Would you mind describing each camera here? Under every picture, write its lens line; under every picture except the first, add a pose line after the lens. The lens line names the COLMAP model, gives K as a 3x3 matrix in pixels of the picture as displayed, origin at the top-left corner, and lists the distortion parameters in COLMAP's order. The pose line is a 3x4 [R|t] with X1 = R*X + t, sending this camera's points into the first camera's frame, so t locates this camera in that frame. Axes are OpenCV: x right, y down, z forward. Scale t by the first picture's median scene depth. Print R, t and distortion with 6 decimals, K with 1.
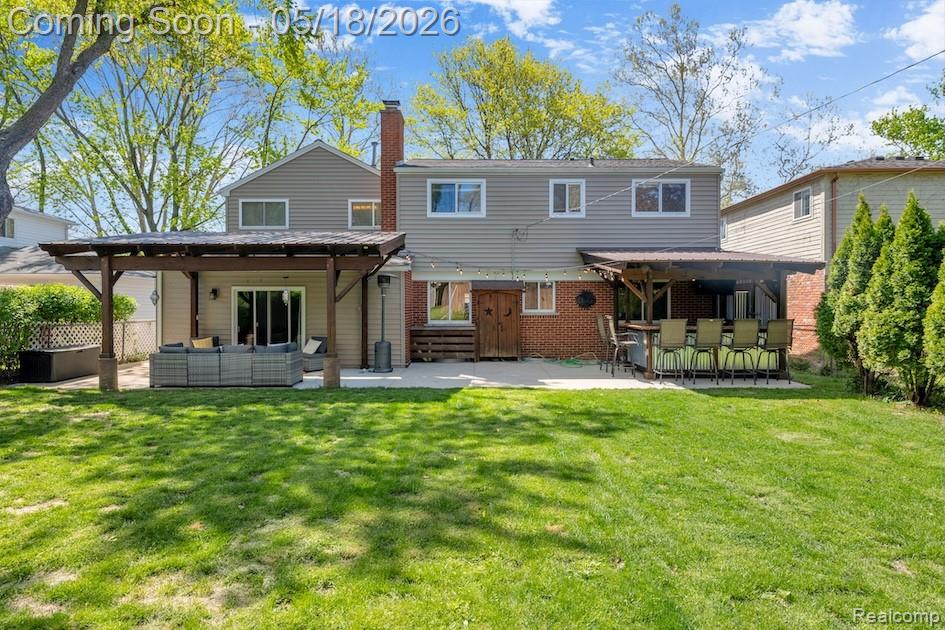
lens RADIAL K [[538.2, 0, 472.1], [0, 538.2, 312.1], [0, 0, 1]] dist [-0.001081, -0.000376]
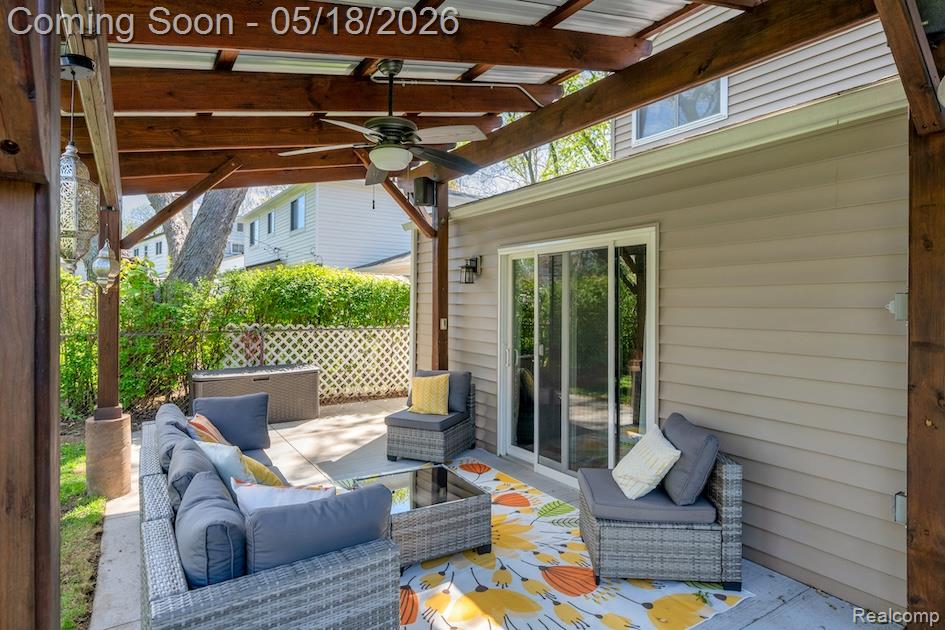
lens RADIAL K [[516.7, 0, 470.1], [0, 516.7, 311.0], [0, 0, 1]] dist [0.000947, 0.000039]
pose [[0.549931, 0.015603, -0.835064, -0.142775], [-0.017314, 0.999824, 0.007279, -0.004459], [0.835031, 0.010455, 0.550104, 0.778765]]
